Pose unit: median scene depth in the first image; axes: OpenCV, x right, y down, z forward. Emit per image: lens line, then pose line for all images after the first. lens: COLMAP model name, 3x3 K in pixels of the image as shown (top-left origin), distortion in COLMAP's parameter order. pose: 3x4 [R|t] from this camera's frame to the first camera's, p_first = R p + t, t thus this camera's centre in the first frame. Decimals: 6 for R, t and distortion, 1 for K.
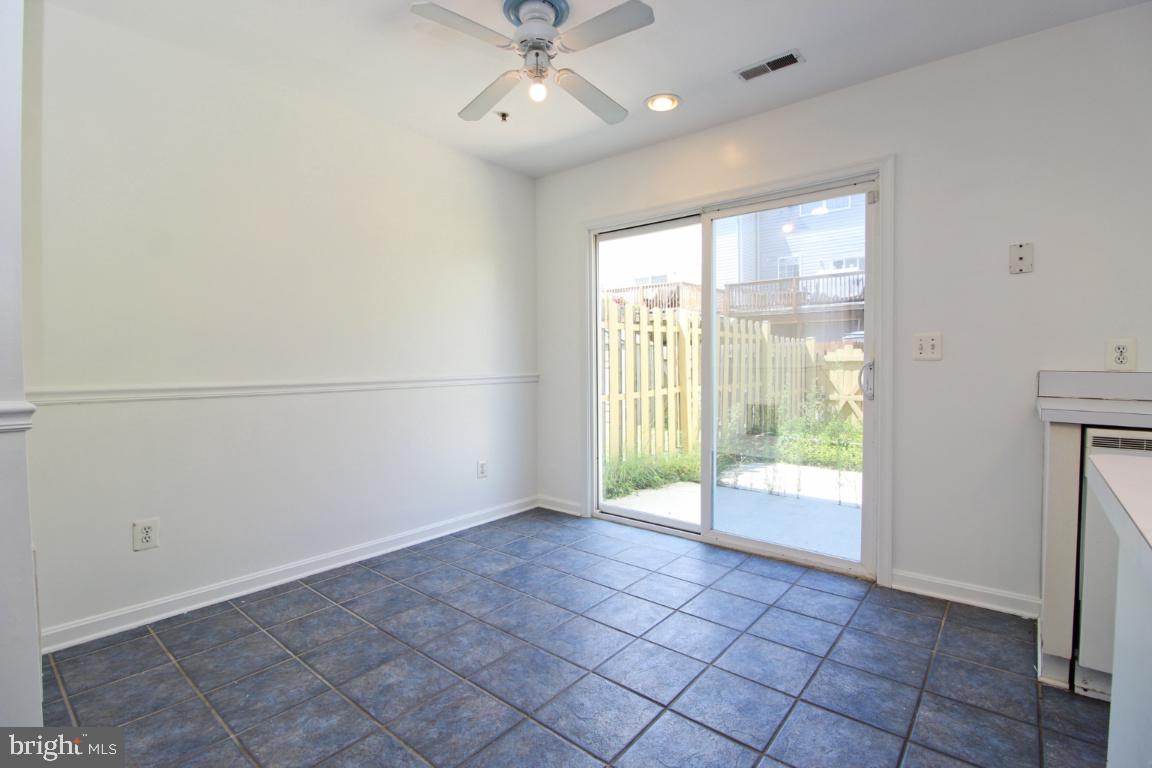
lens RADIAL K [[533.2, 0, 577.0], [0, 533.2, 374.4], [0, 0, 1]] dist [0.000429, -0.013667]
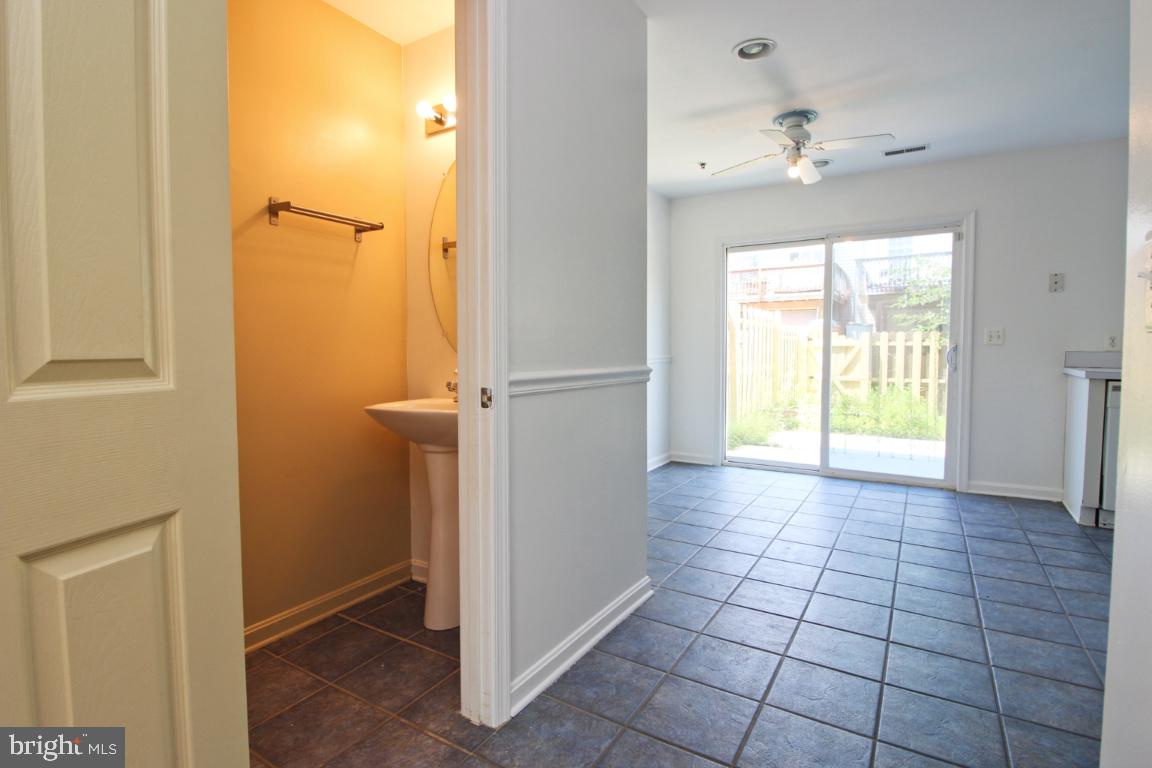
lens RADIAL K [[558.3, 0, 575.5], [0, 558.3, 377.3], [0, 0, 1]] dist [-0.000317, -0.013001]
pose [[0.991116, -0.007650, 0.132783, -0.744225], [0.003696, 0.999543, 0.029994, 0.014255], [-0.132951, -0.029236, 0.990691, -0.436498]]
